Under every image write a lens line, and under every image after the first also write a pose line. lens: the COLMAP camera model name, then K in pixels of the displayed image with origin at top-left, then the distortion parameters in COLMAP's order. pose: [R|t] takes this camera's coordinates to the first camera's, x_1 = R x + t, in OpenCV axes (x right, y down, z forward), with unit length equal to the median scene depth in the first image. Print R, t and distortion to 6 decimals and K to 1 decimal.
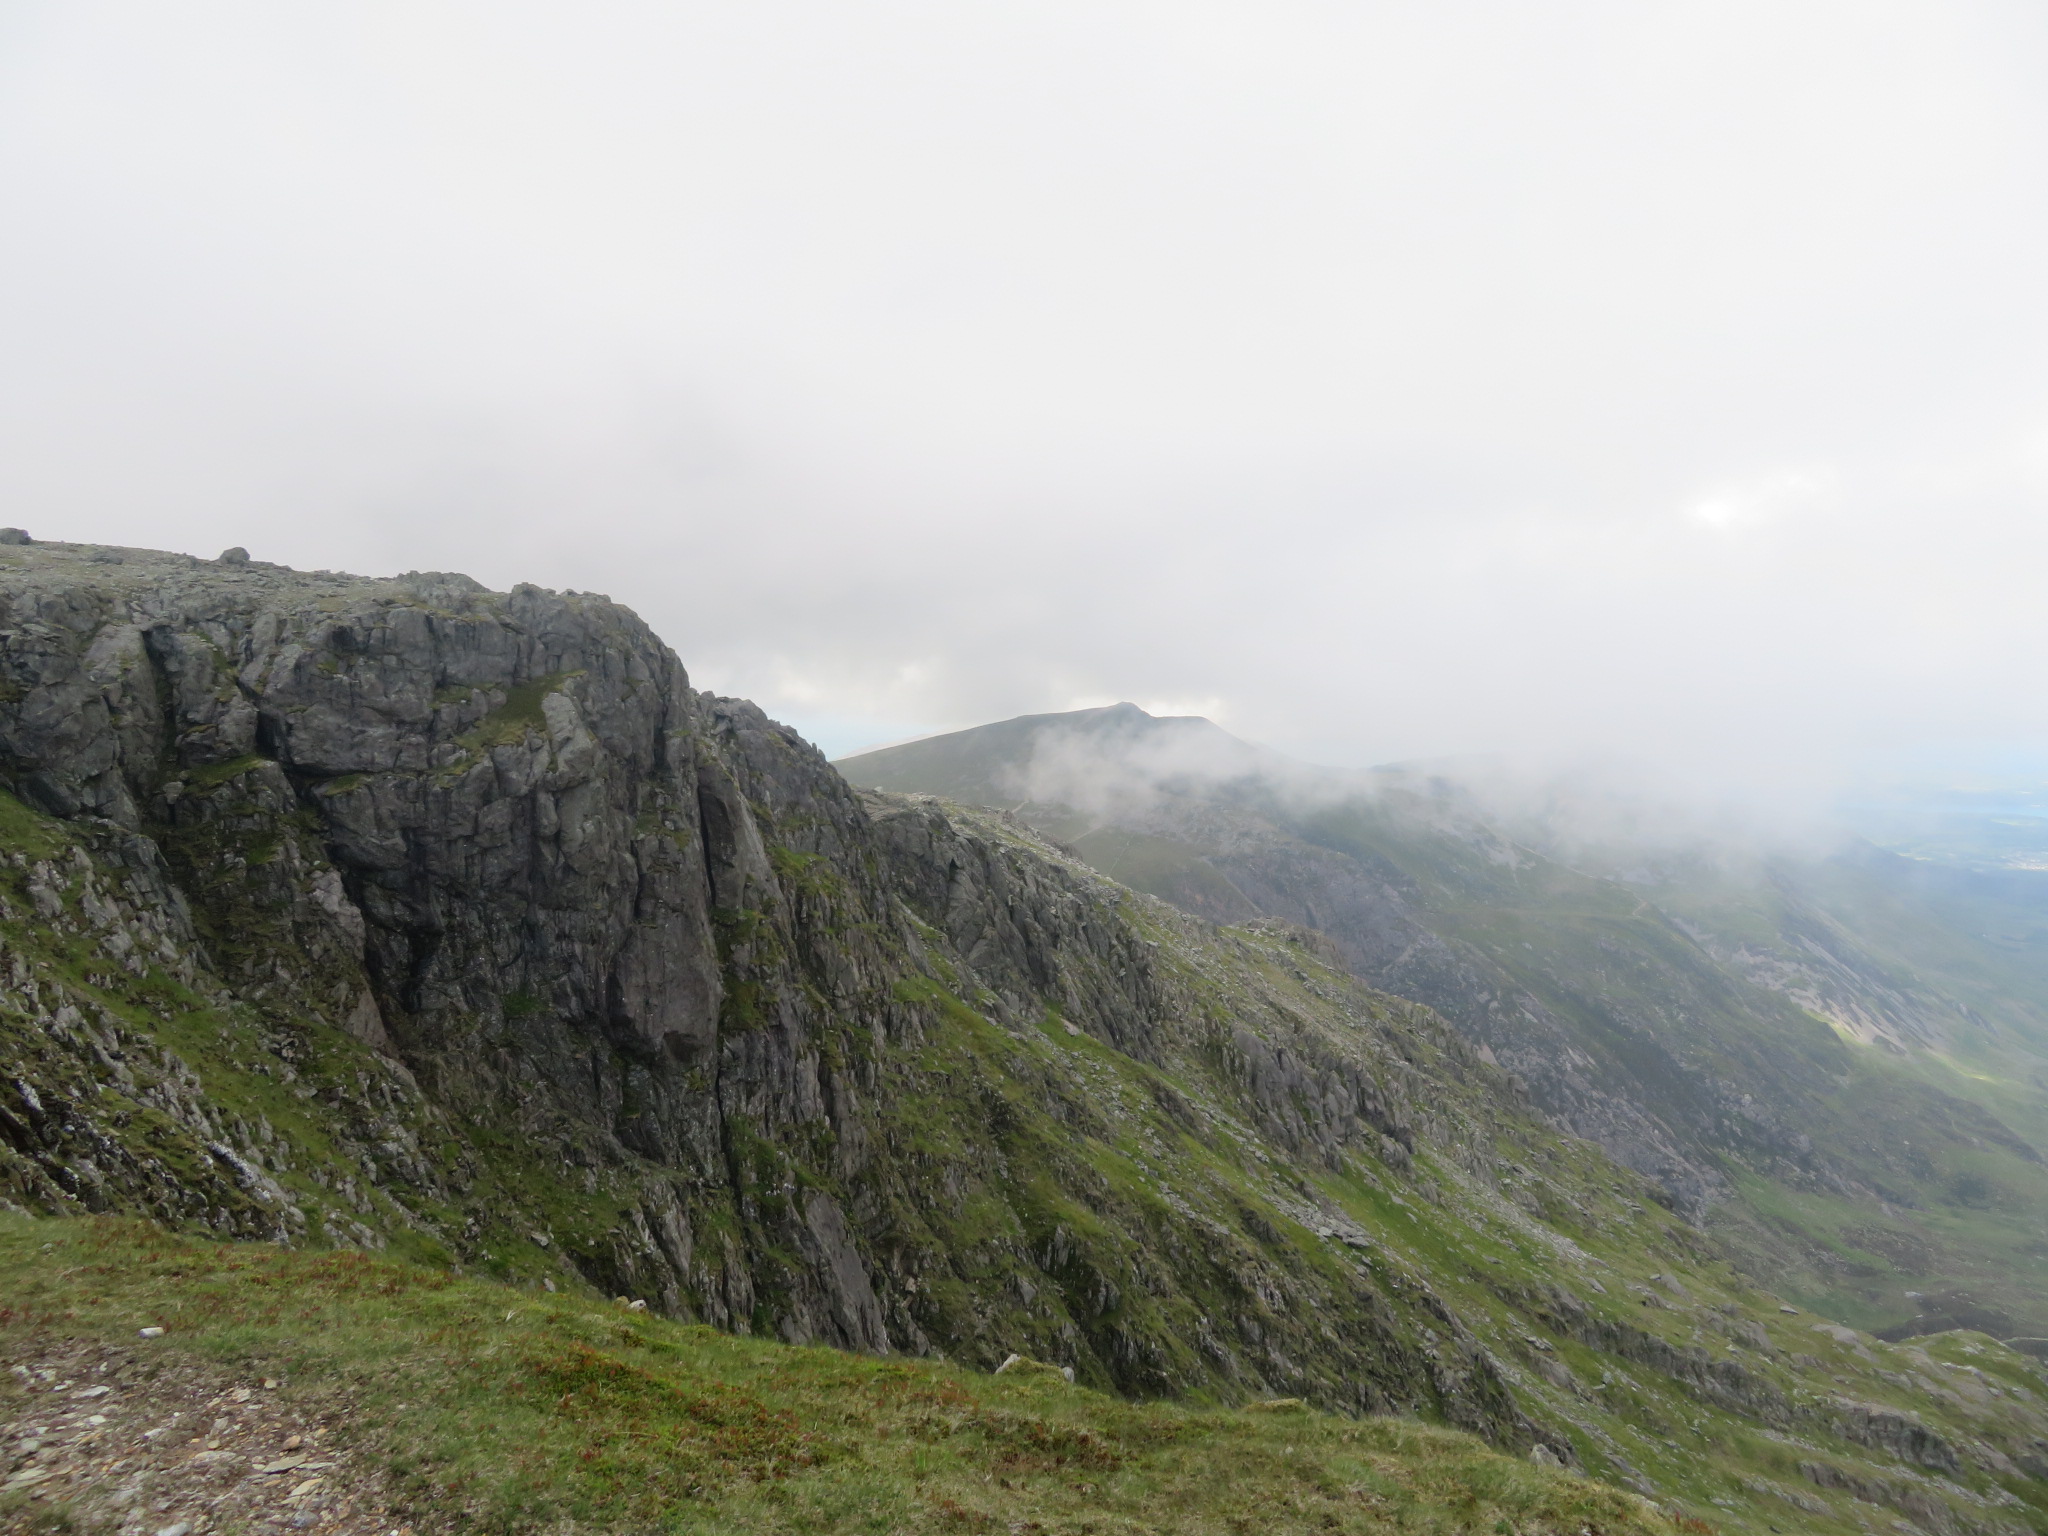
lens RADIAL K [[1455.5, 0, 1019.9], [0, 1455.5, 763.9], [0, 0, 1]] dist [-0.015858, 0.005982]
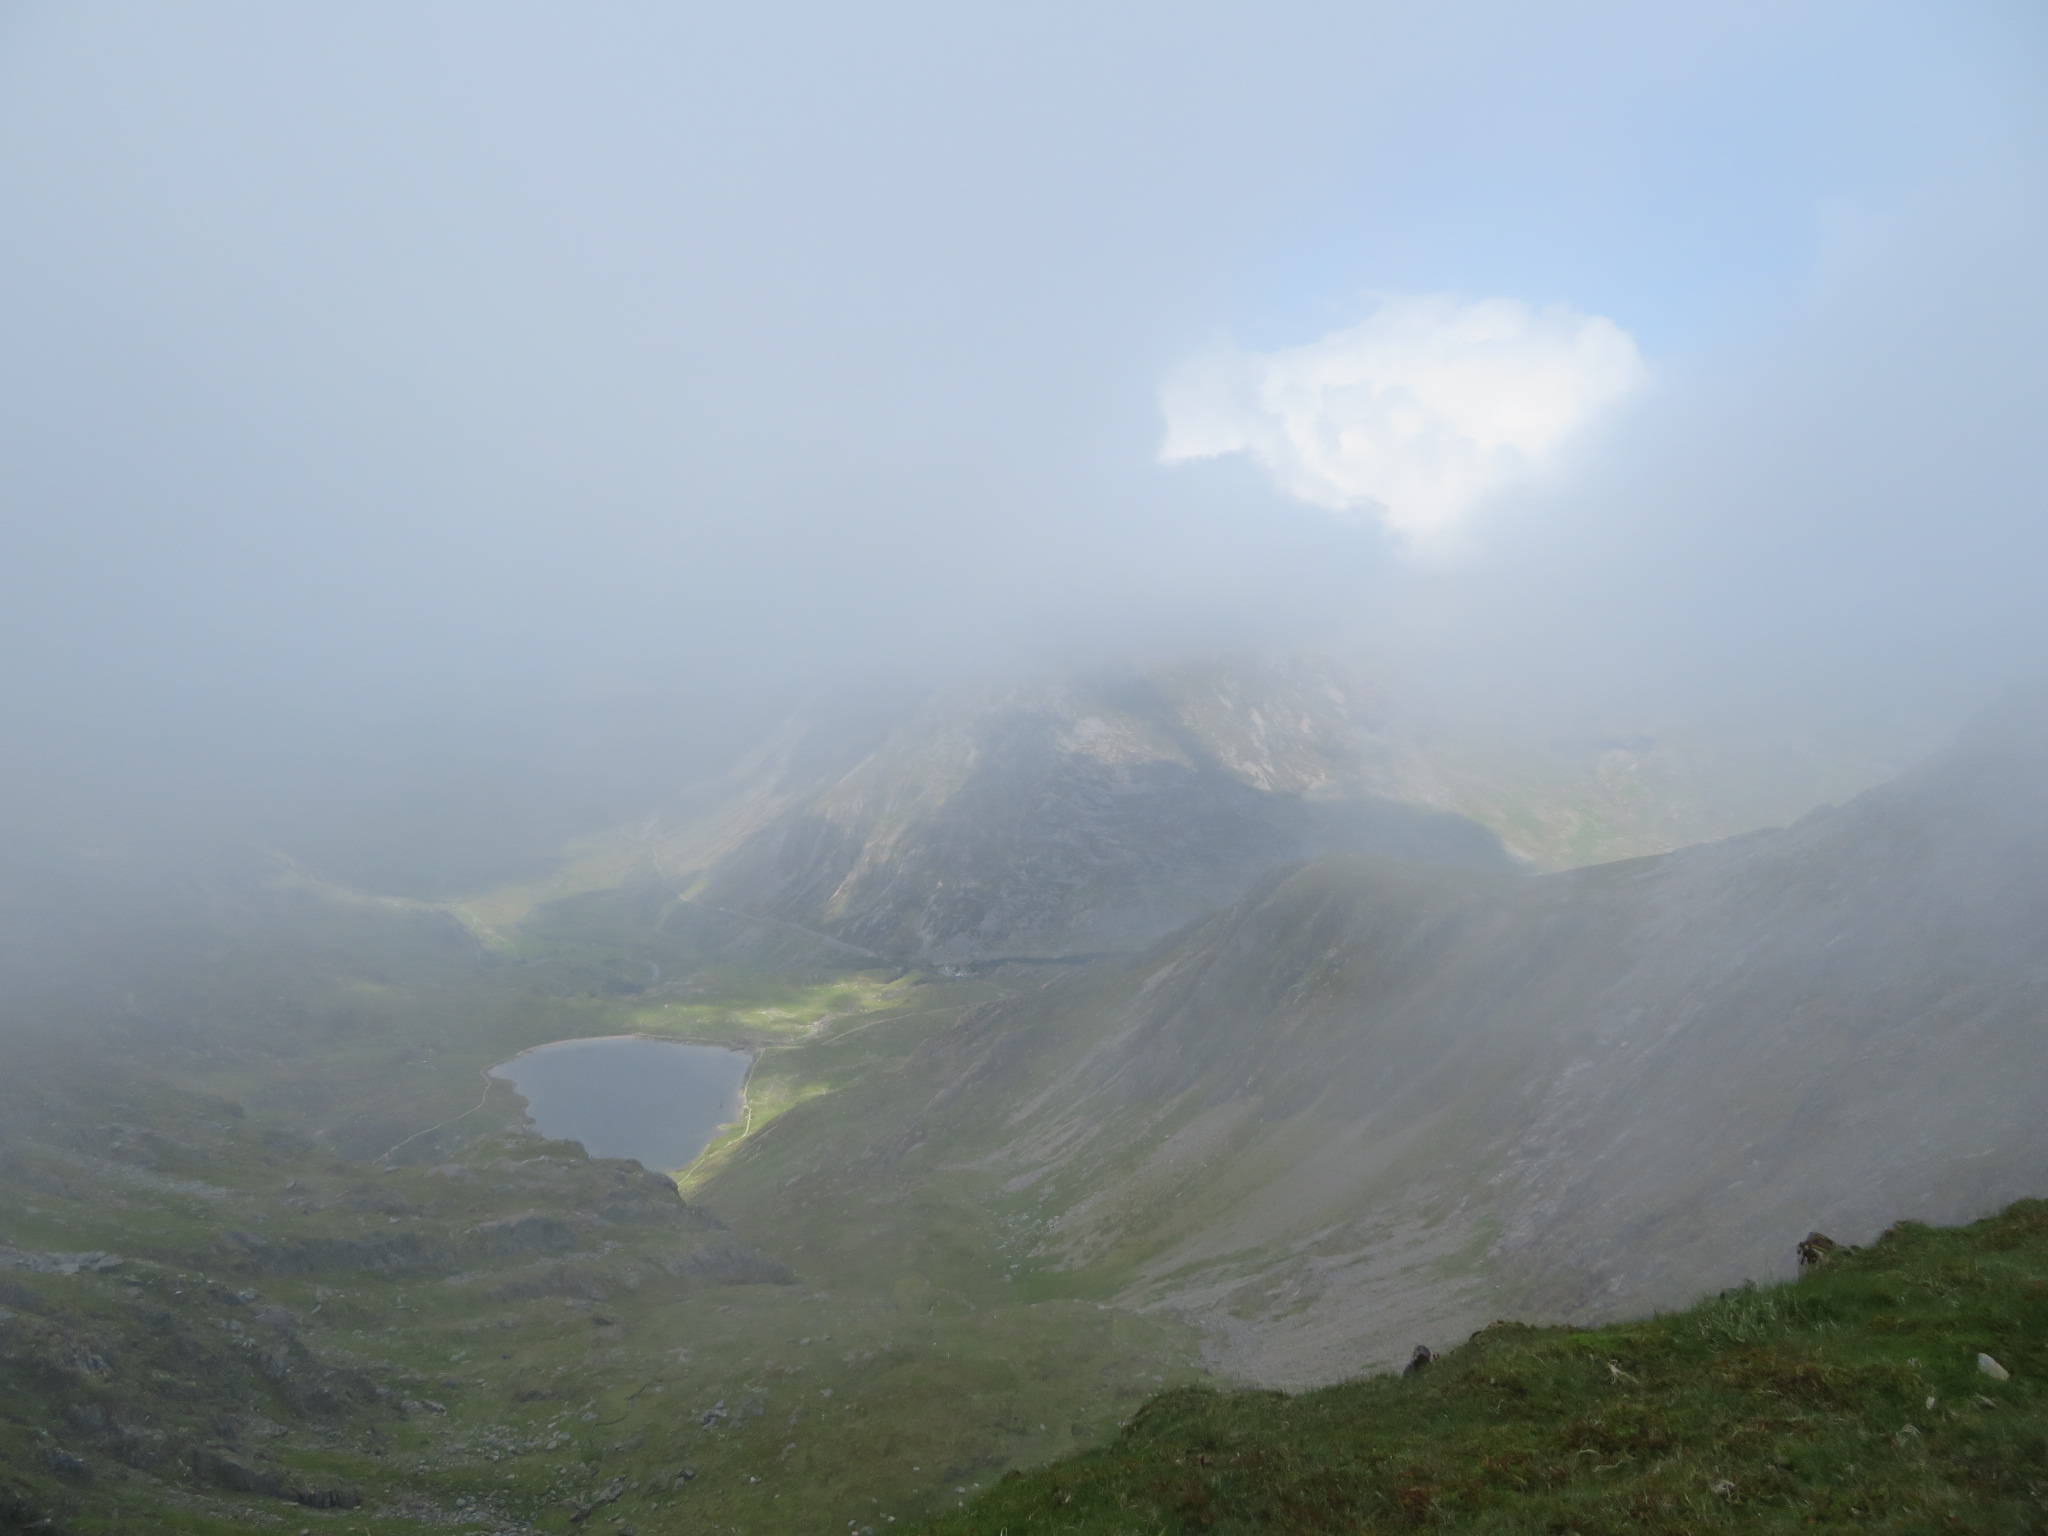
lens RADIAL K [[1455.5, 0, 1026.3], [0, 1455.5, 766.9], [0, 0, 1]] dist [-0.015858, 0.005982]
pose [[0.465022, -0.131444, 0.875487, -0.210792], [0.052838, 0.991274, 0.120762, -0.018544], [-0.883721, -0.009898, 0.467909, 0.176301]]
